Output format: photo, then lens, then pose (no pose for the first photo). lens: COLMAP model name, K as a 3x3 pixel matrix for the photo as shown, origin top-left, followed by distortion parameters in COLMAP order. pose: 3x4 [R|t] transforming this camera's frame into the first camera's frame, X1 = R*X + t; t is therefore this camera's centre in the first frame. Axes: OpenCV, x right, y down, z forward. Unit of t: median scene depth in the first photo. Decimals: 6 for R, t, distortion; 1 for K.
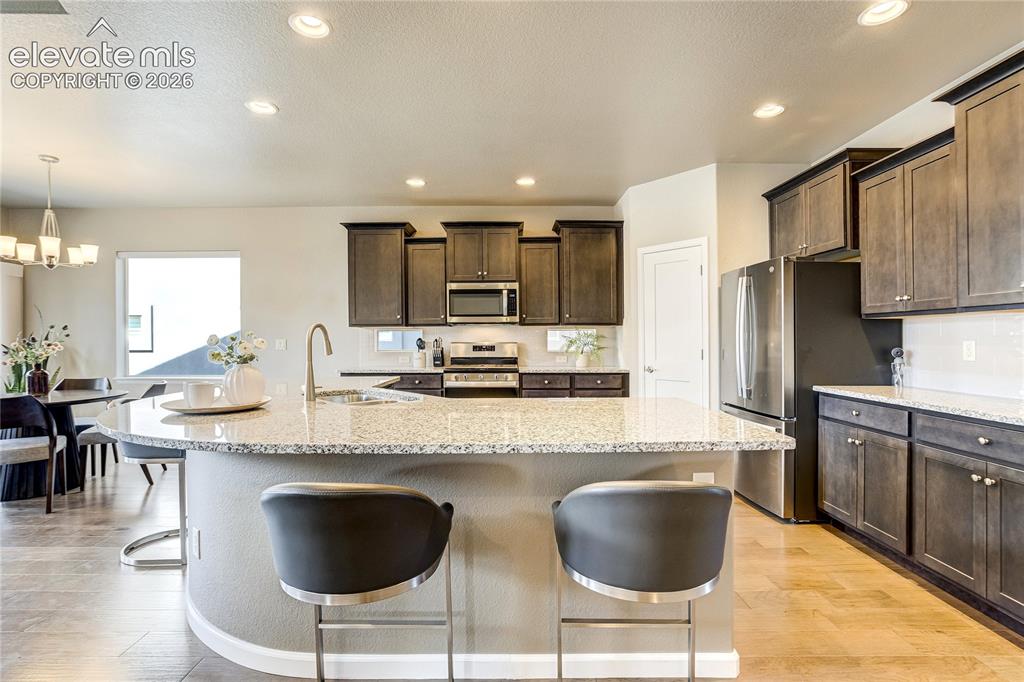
lens RADIAL K [[488.8, 0, 512.0], [0, 488.8, 341.0], [0, 0, 1]] dist [-0.058875, 0.021356]
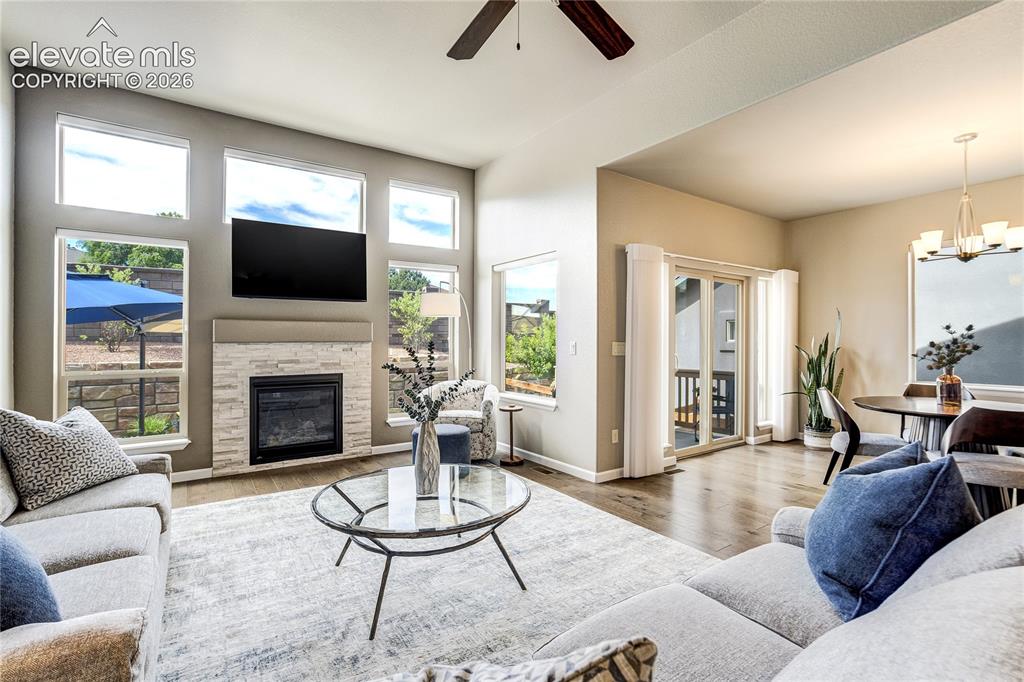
lens RADIAL K [[477.2, 0, 516.0], [0, 477.2, 337.9], [0, 0, 1]] dist [-0.039823, 0.019905]
pose [[0.566636, -0.003643, -0.823960, -0.619812], [-0.001205, 0.999985, -0.005250, -0.003705], [0.823967, 0.003968, 0.566624, -0.167165]]
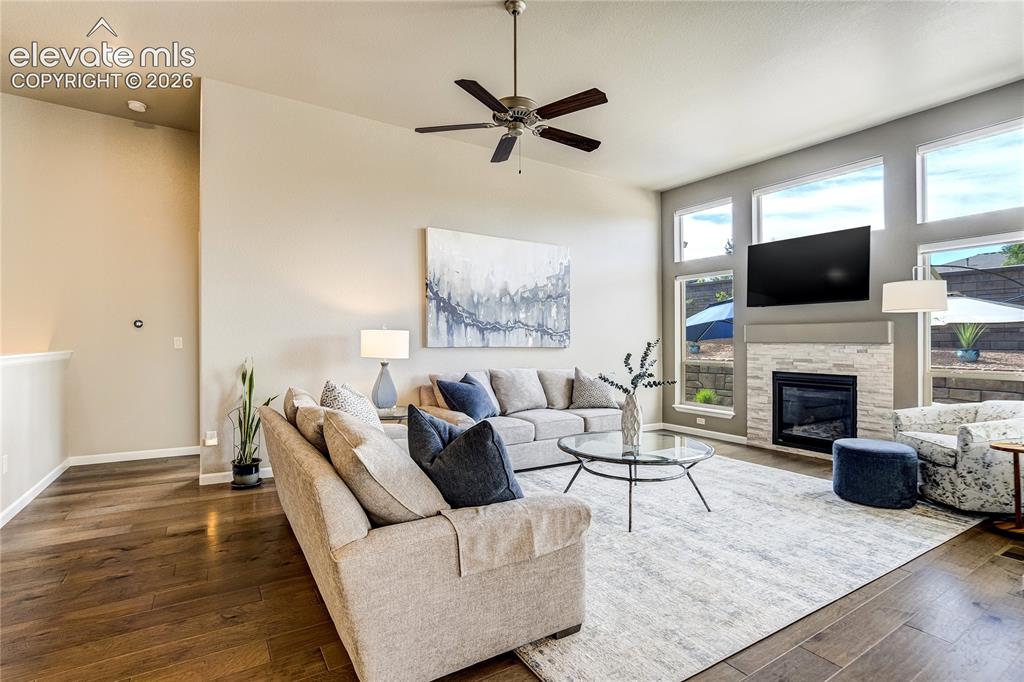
lens RADIAL K [[489.3, 0, 520.8], [0, 489.3, 357.6], [0, 0, 1]] dist [-0.022453, 0.000412]
pose [[-0.840327, 0.008870, -0.542008, -0.544209], [-0.010309, 0.999424, 0.032339, 0.005118], [0.541982, 0.032763, -0.839751, 0.598480]]
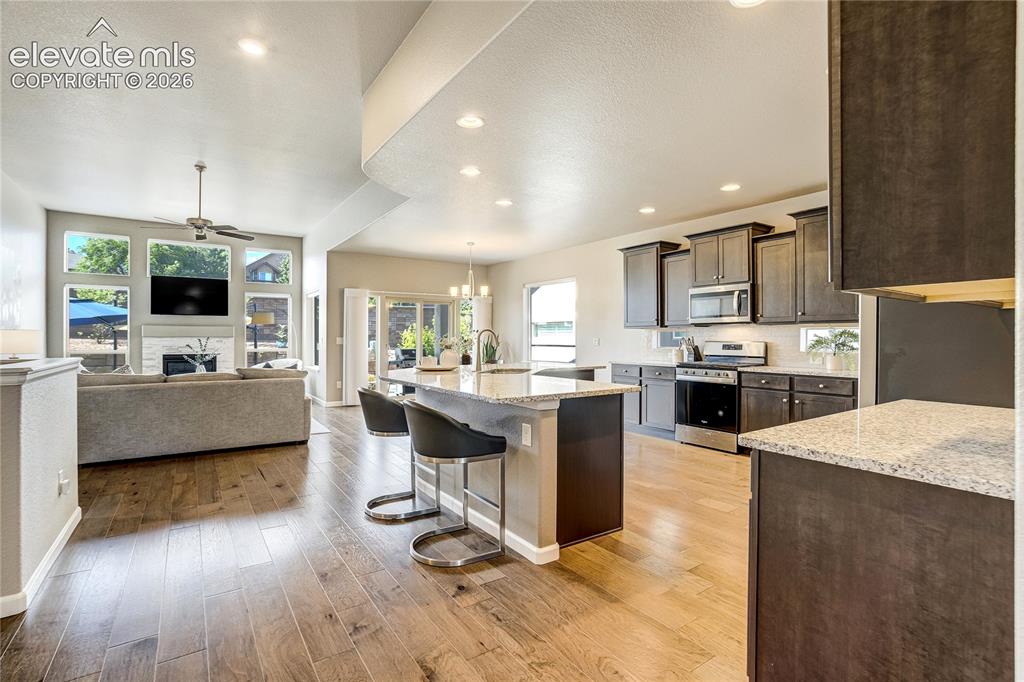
lens RADIAL K [[474.3, 0, 491.9], [0, 474.3, 335.9], [0, 0, 1]] dist [-0.000539, 0.001053]
pose [[0.536580, -0.000295, -0.843850, 0.580443], [-0.004281, 0.999986, -0.003072, -0.003542], [0.843839, 0.005261, 0.536571, 0.023898]]
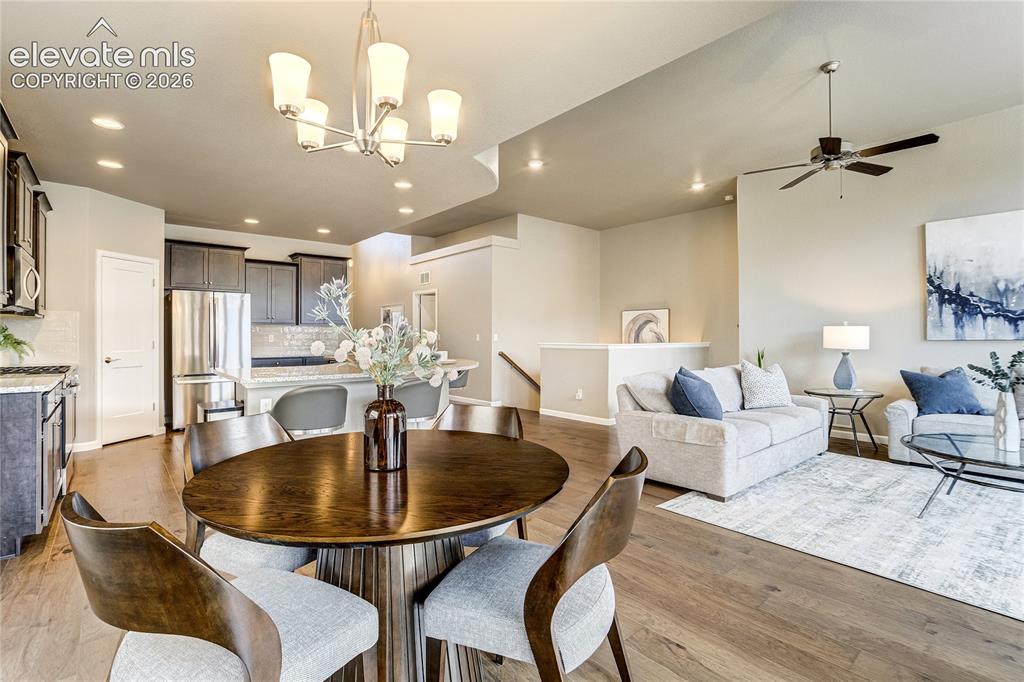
lens RADIAL K [[477.2, 0, 516.0], [0, 477.2, 337.9], [0, 0, 1]] dist [-0.039823, 0.019905]
pose [[-0.663502, -0.001013, 0.748174, -1.111807], [0.003488, 0.999984, 0.004448, 0.006236], [-0.748167, 0.005561, -0.663488, 0.960943]]
